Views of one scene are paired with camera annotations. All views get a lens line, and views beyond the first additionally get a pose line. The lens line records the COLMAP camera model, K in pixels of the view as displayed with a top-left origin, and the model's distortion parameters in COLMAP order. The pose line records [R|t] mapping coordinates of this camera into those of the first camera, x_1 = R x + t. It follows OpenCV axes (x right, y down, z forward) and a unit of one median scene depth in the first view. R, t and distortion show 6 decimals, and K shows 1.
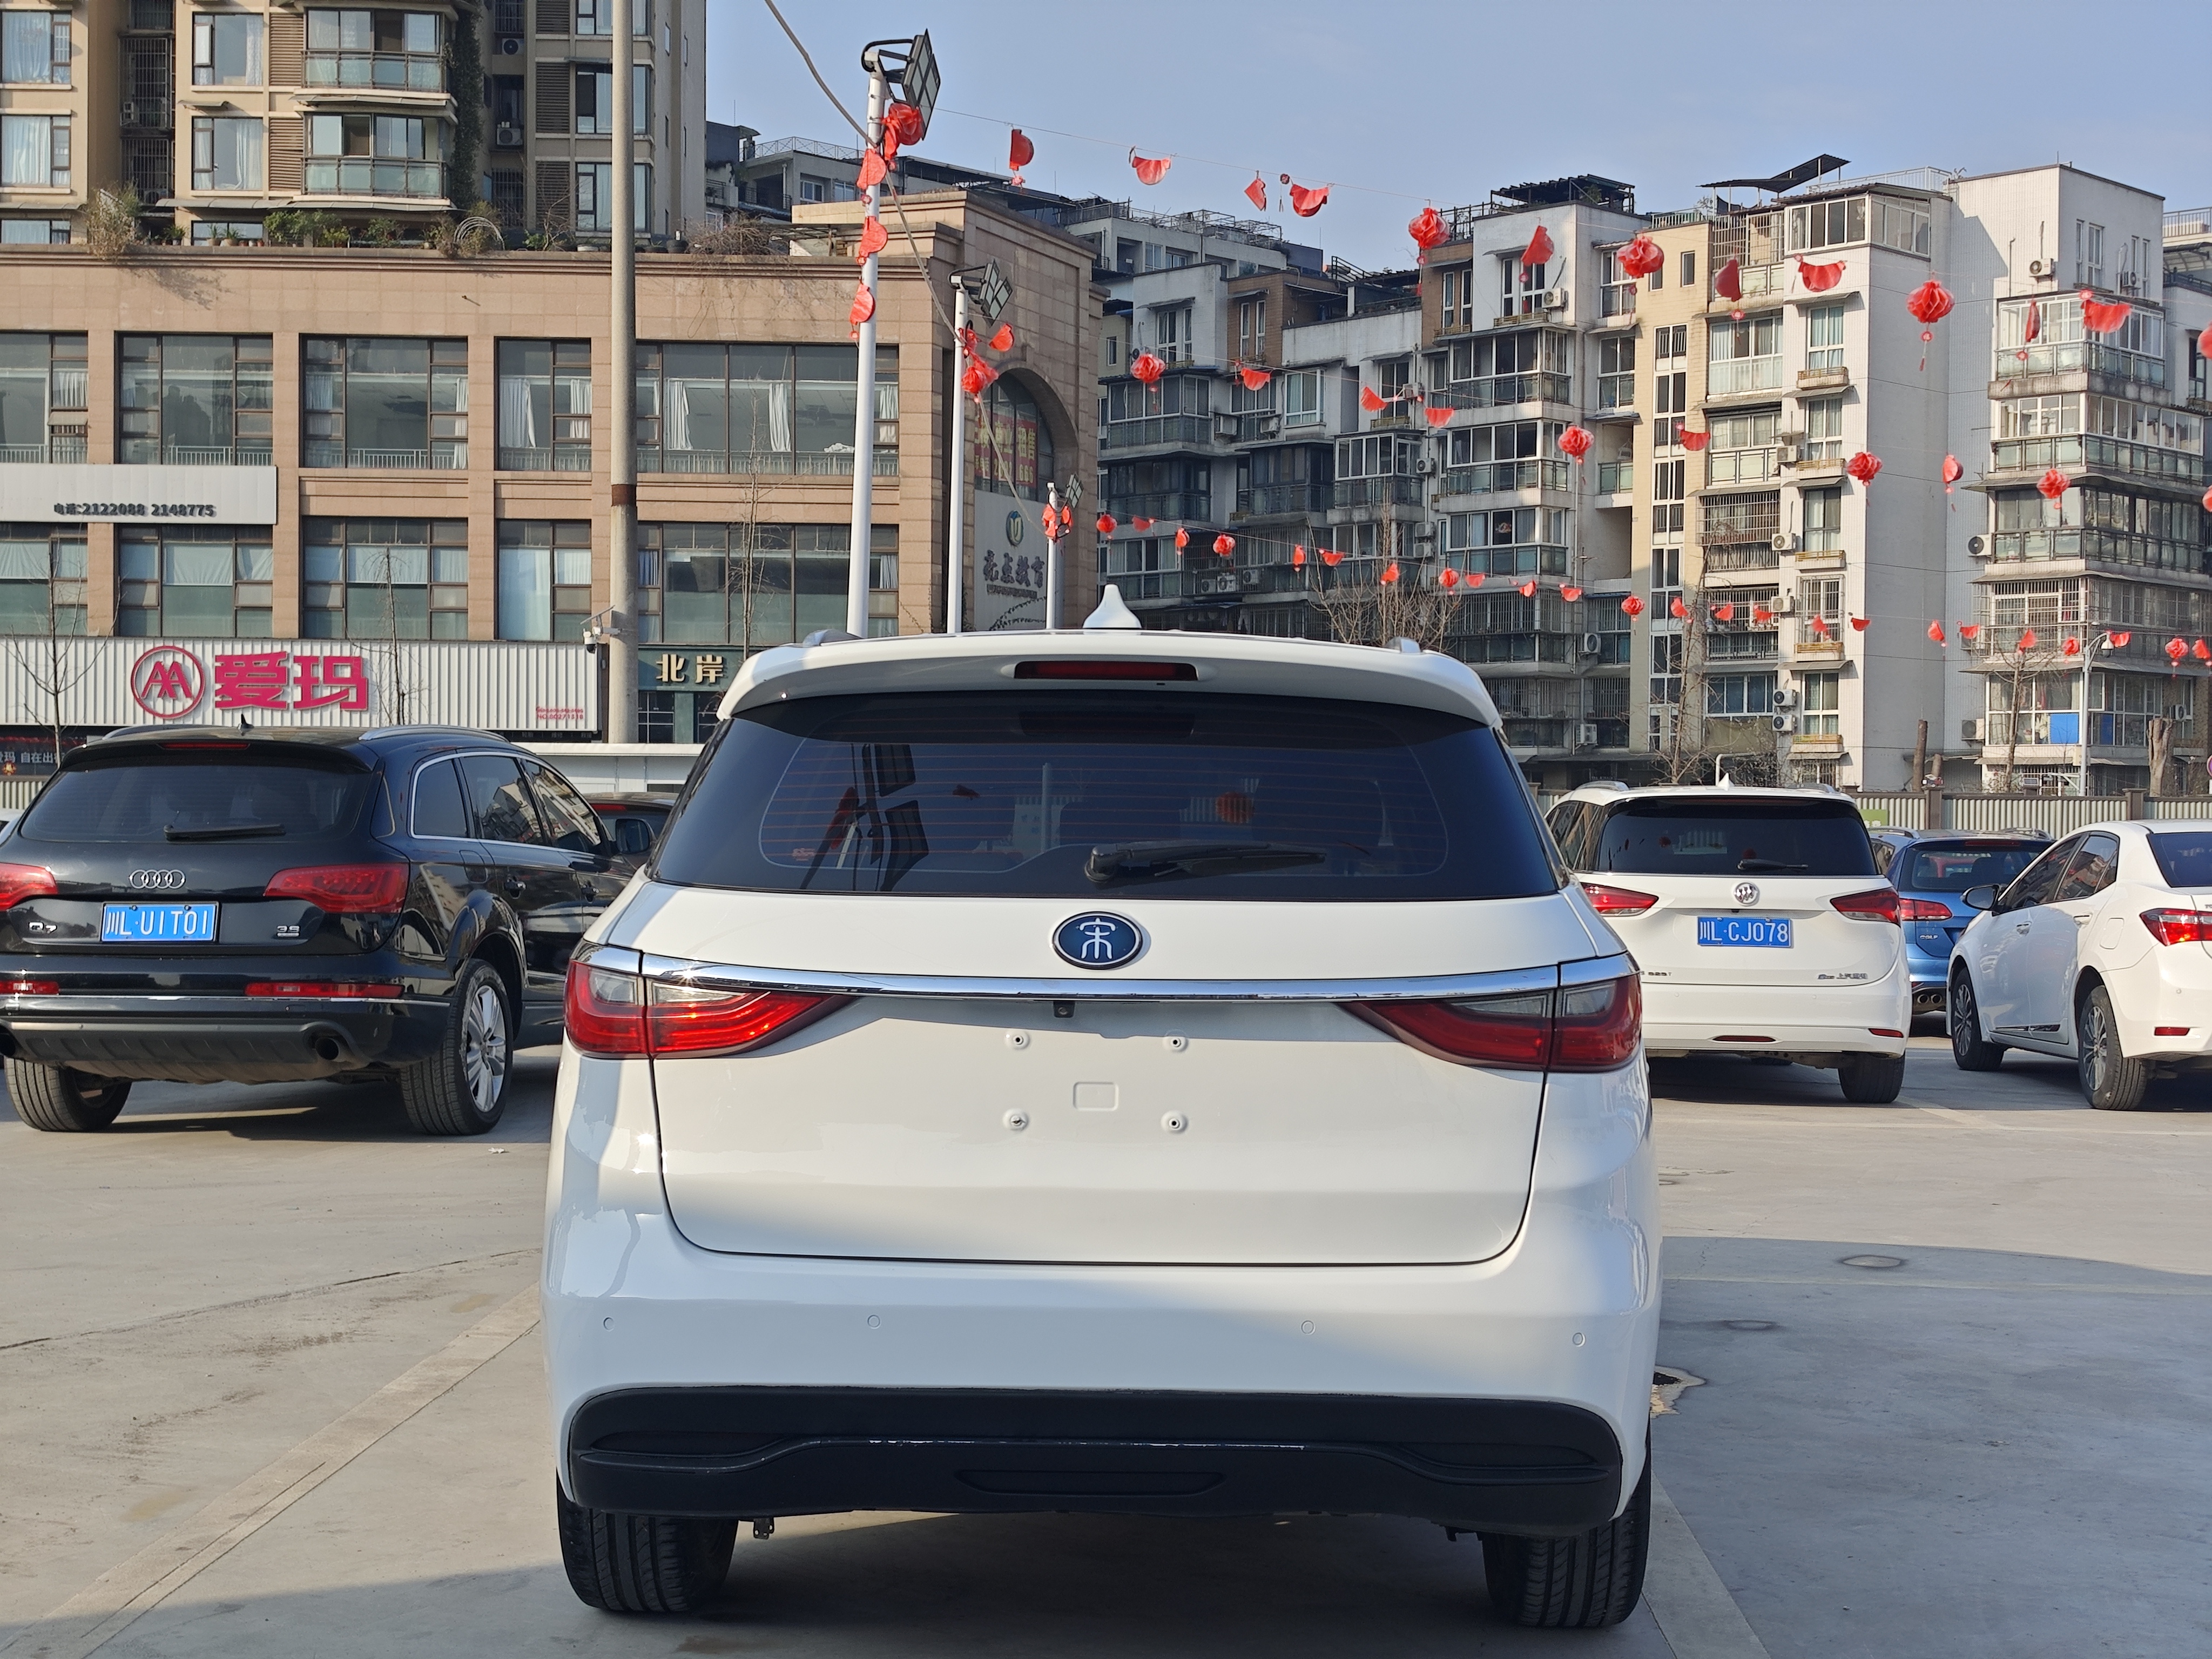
lens RADIAL K [[5883.3, 0, 1106.0], [0, 5883.3, 829.5], [0, 0, 1]] dist [0.067923, 0.437802]
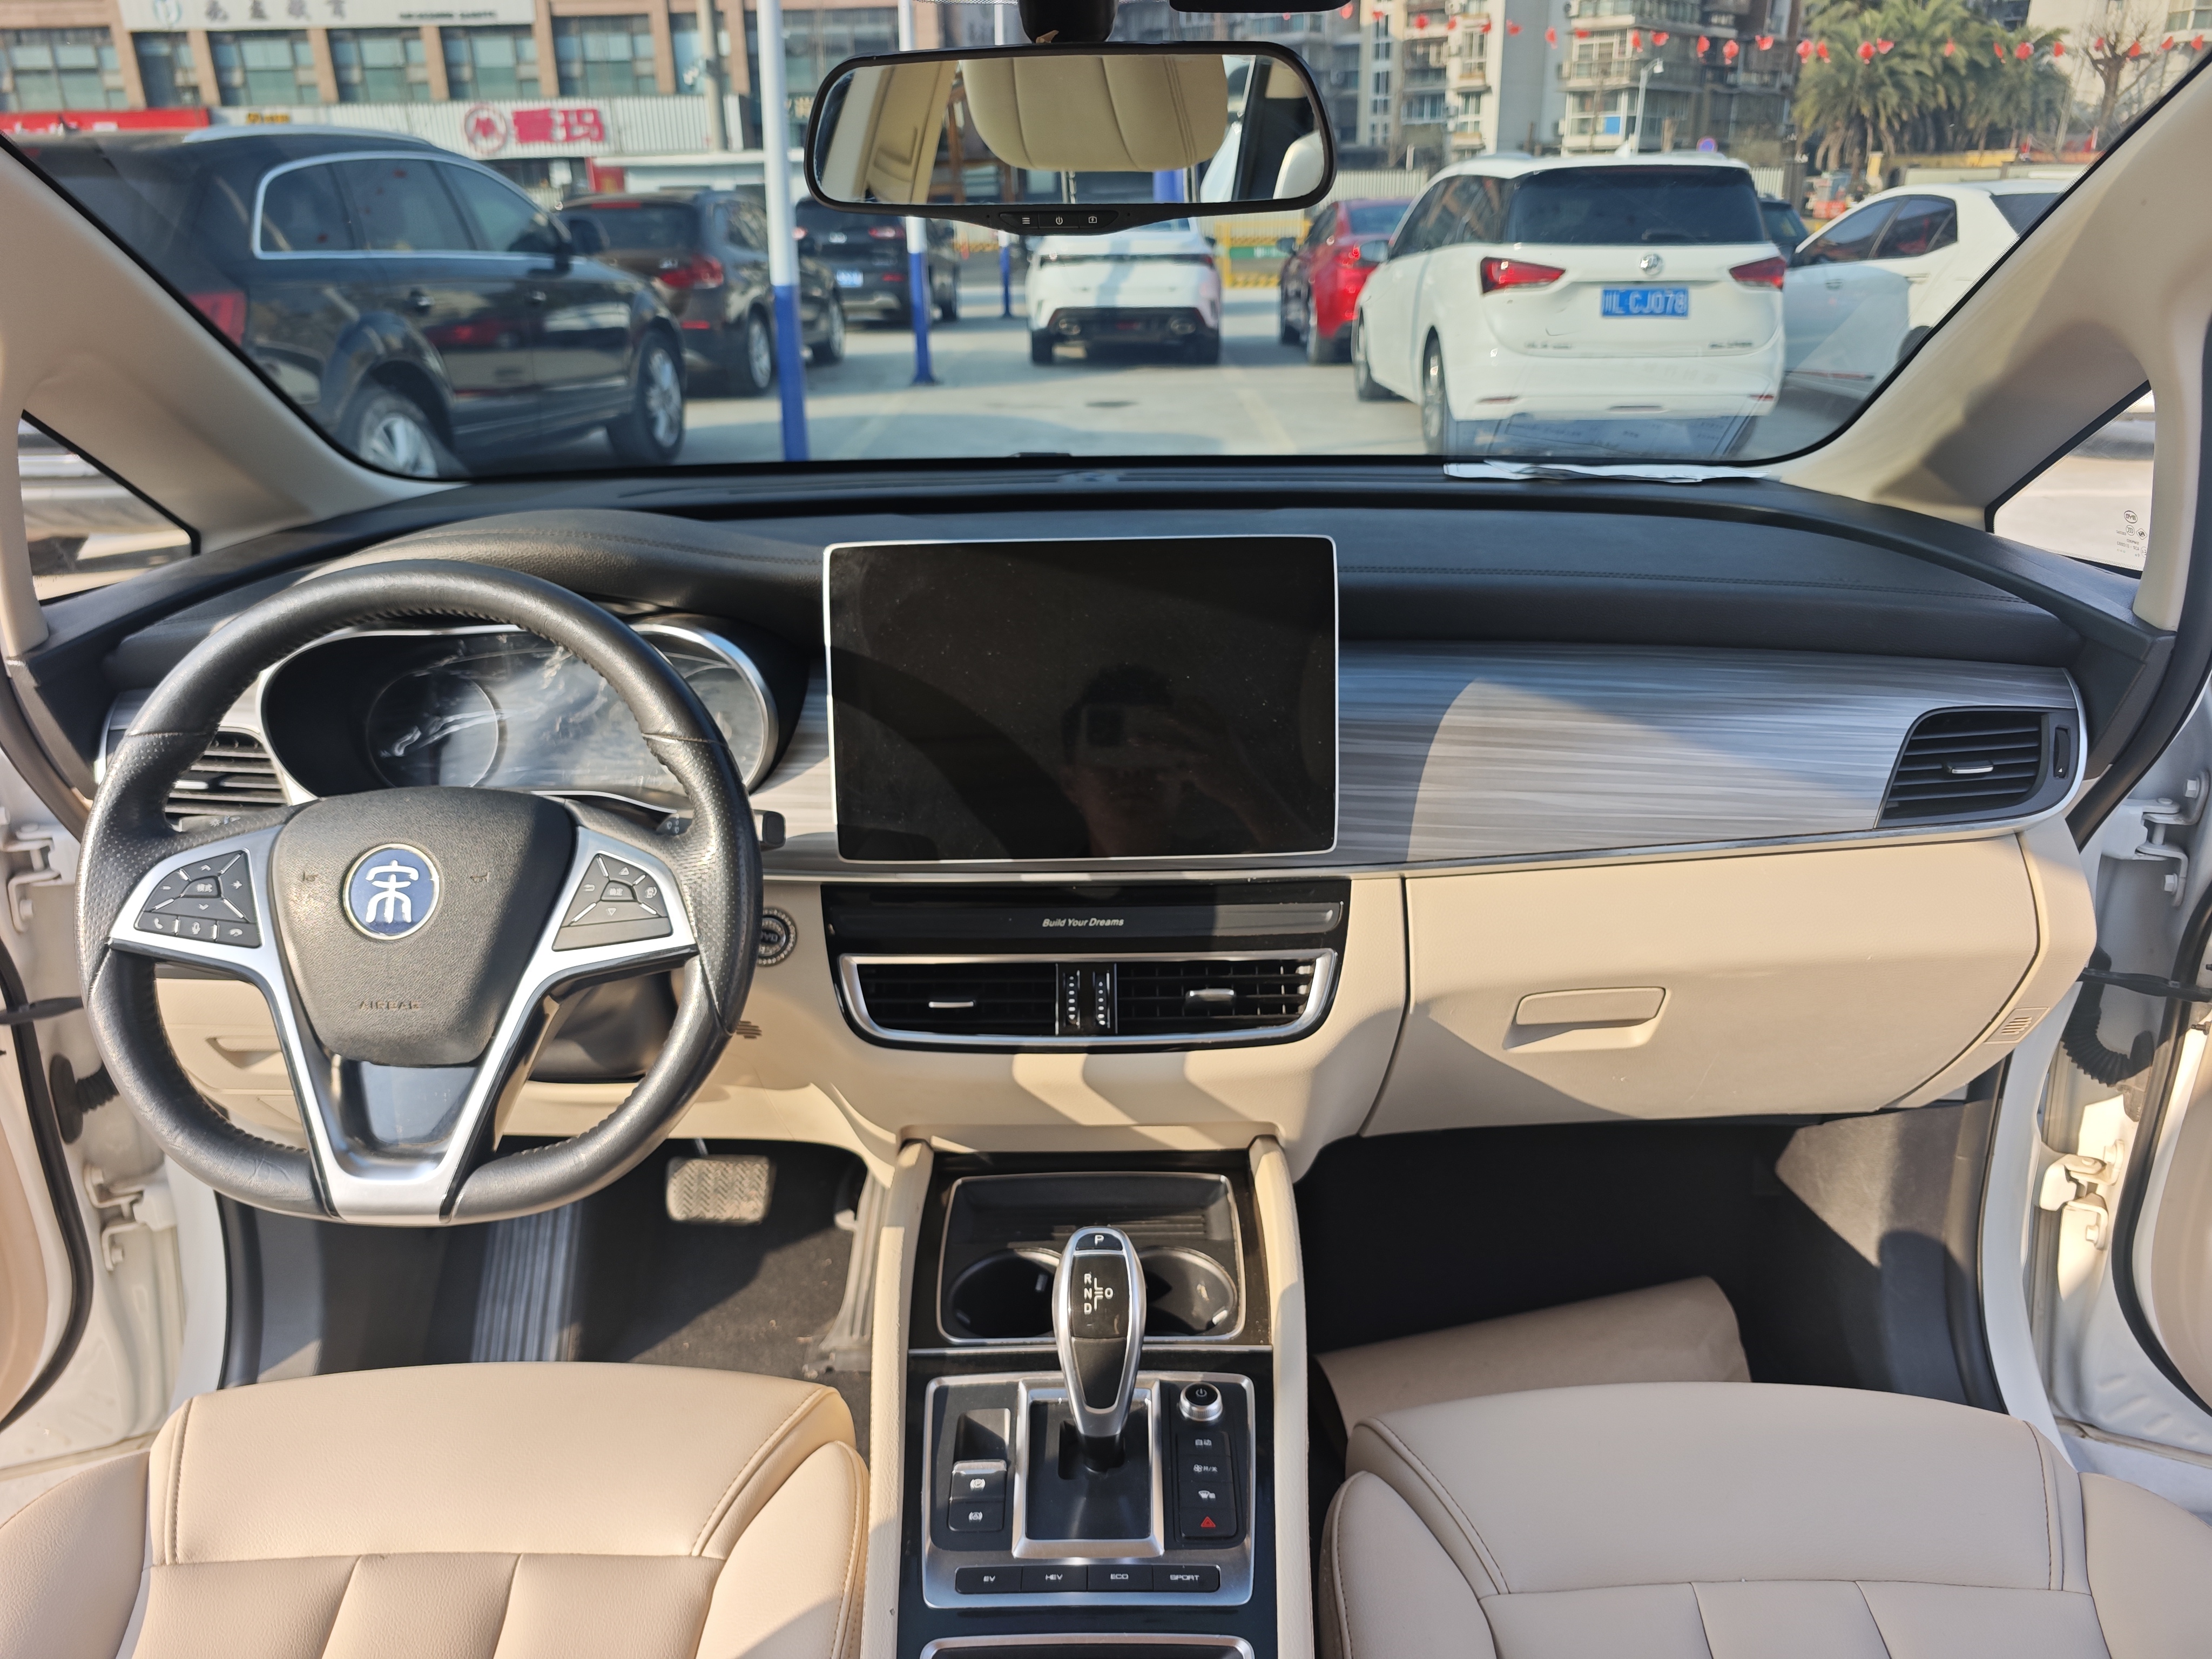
lens RADIAL K [[1623.3, 0, 1106.0], [0, 1623.3, 829.5], [0, 0, 1]] dist [-0.033165, 0.004359]
pose [[0.999332, -0.034660, 0.011590, 0.004003], [0.027999, 0.929912, 0.366716, -0.002440], [-0.023488, -0.366146, 0.930261, 0.501400]]
